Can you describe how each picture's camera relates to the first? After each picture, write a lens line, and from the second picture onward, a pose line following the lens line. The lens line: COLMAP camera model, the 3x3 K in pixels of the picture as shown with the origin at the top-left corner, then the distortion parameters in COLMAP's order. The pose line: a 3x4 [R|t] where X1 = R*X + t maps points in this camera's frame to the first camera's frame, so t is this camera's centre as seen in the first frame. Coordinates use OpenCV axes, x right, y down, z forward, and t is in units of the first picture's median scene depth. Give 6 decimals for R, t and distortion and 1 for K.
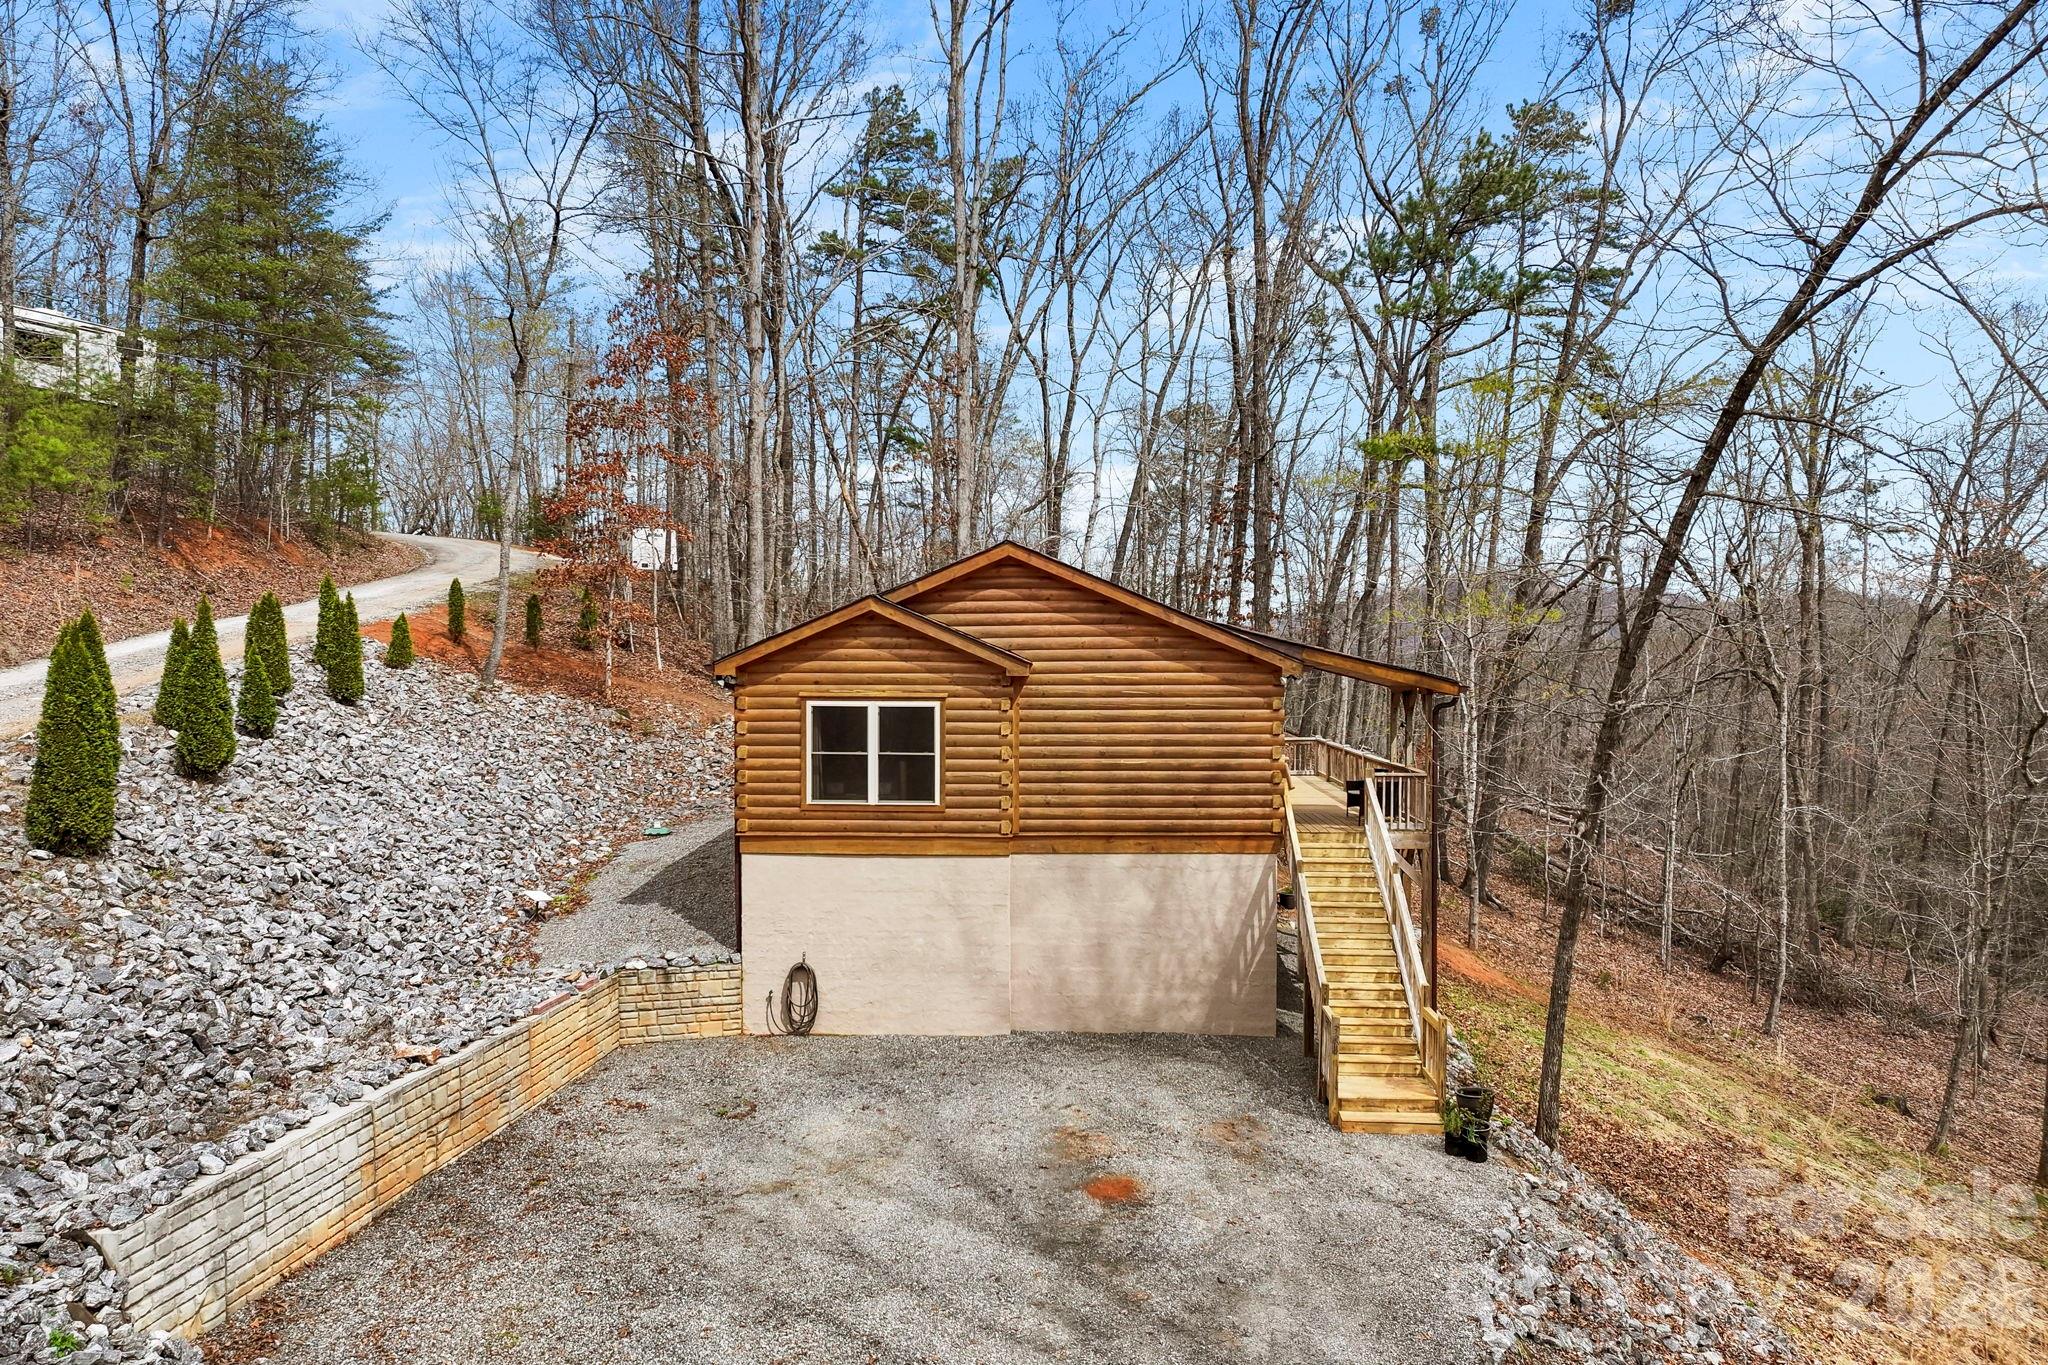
lens RADIAL K [[1485.1, 0, 1024.0], [0, 1485.1, 682.5], [0, 0, 1]] dist [0.010860, 0.000383]
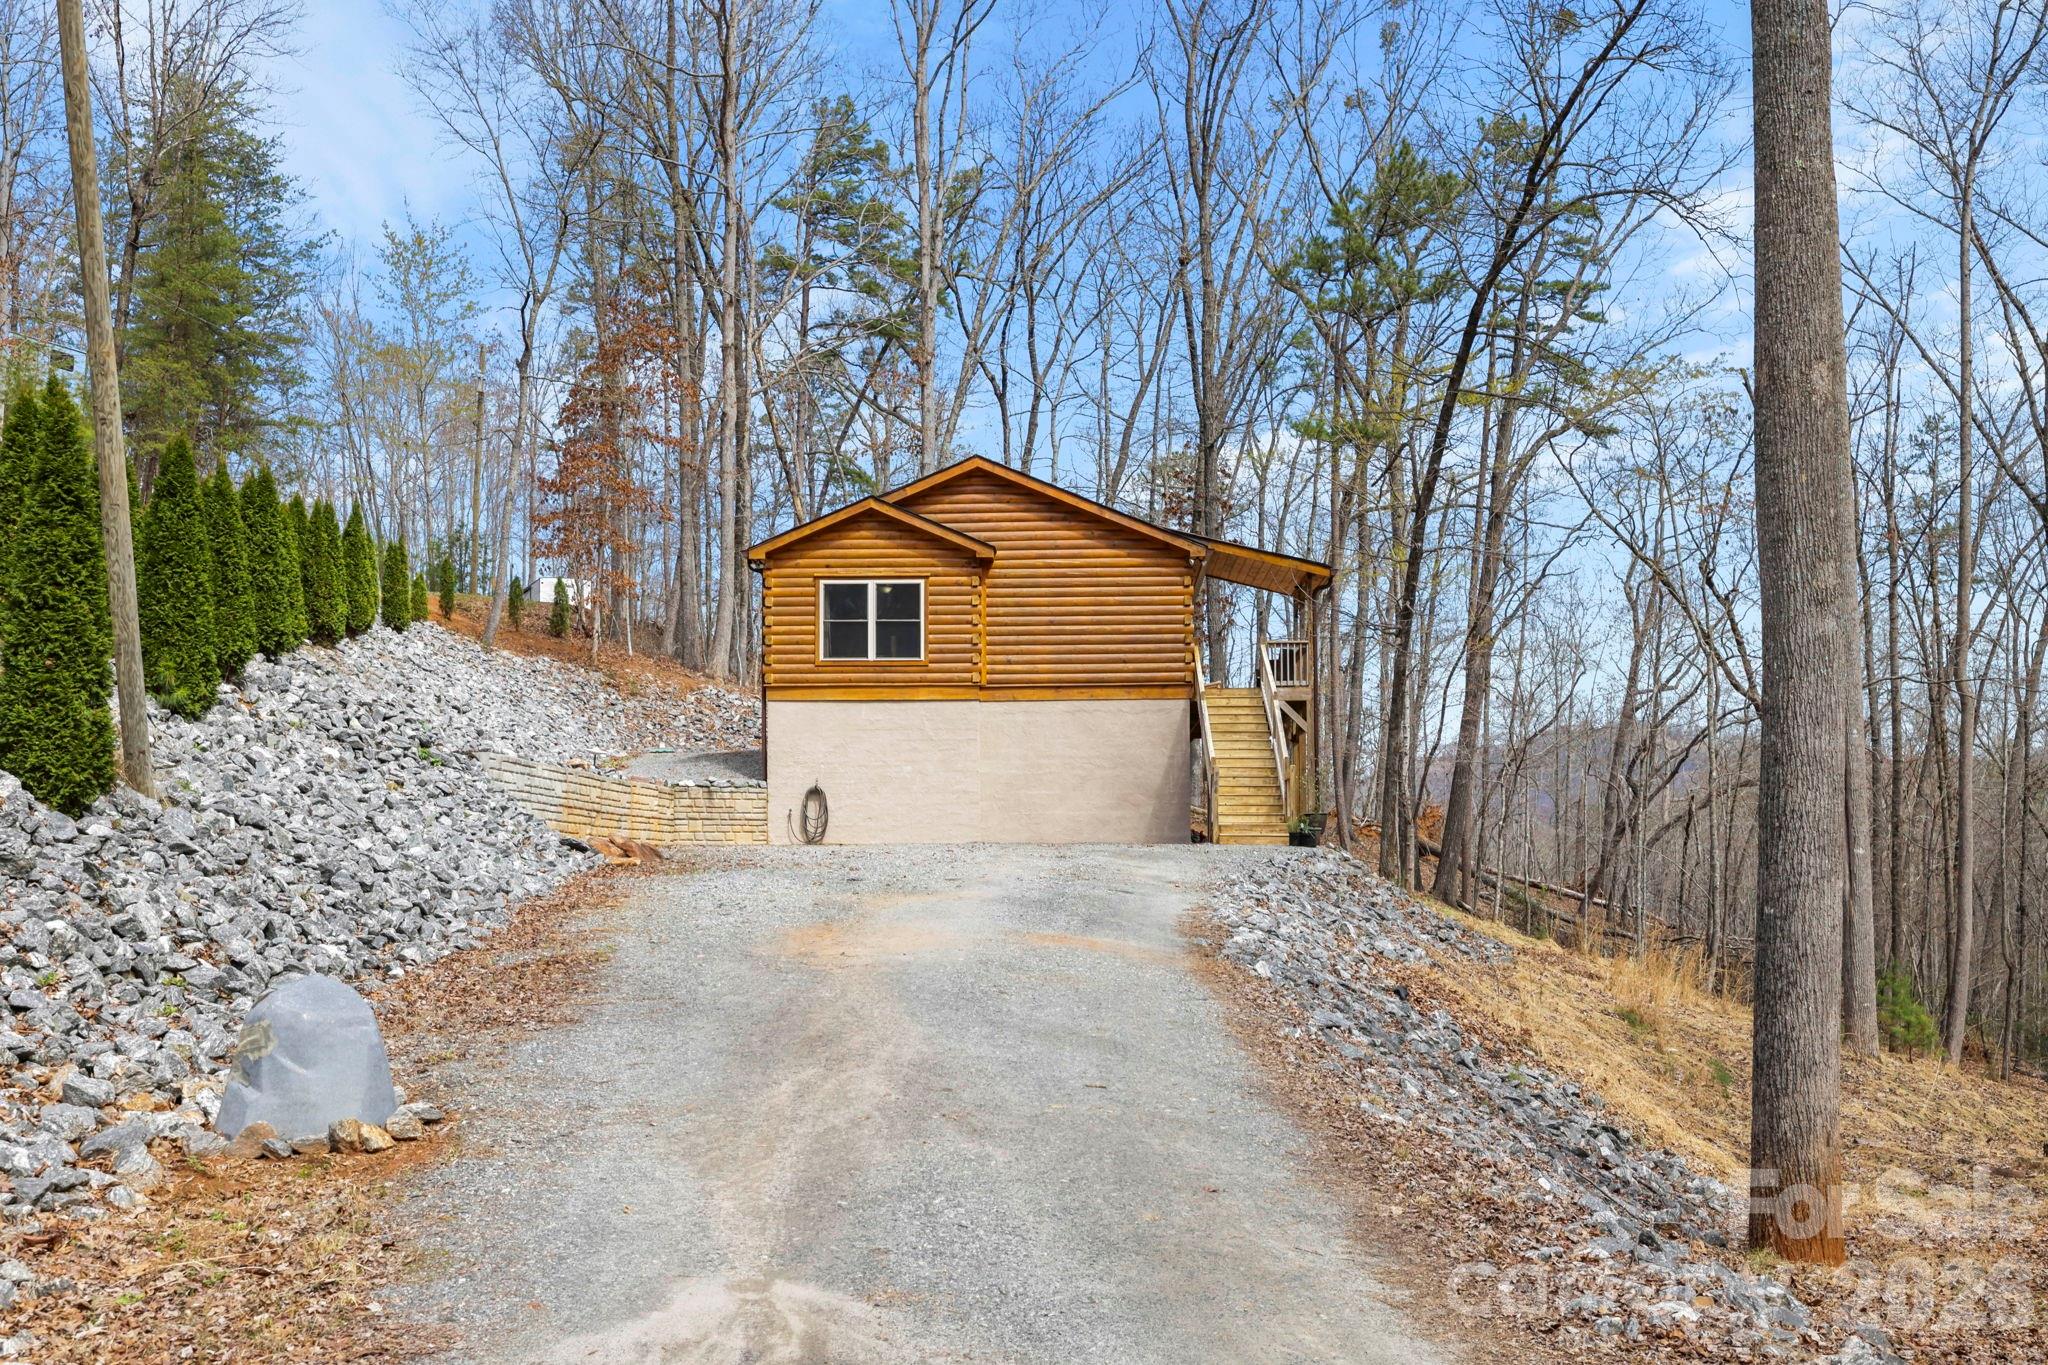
lens RADIAL K [[2030.3, 0, 1015.1], [0, 2030.3, 721.1], [0, 0, 1]] dist [-0.016981, 0.000455]
pose [[0.999810, -0.003921, 0.019109, -0.007339], [0.005357, 0.997119, -0.075659, 0.158128], [-0.018757, 0.075747, 0.996951, -0.435895]]
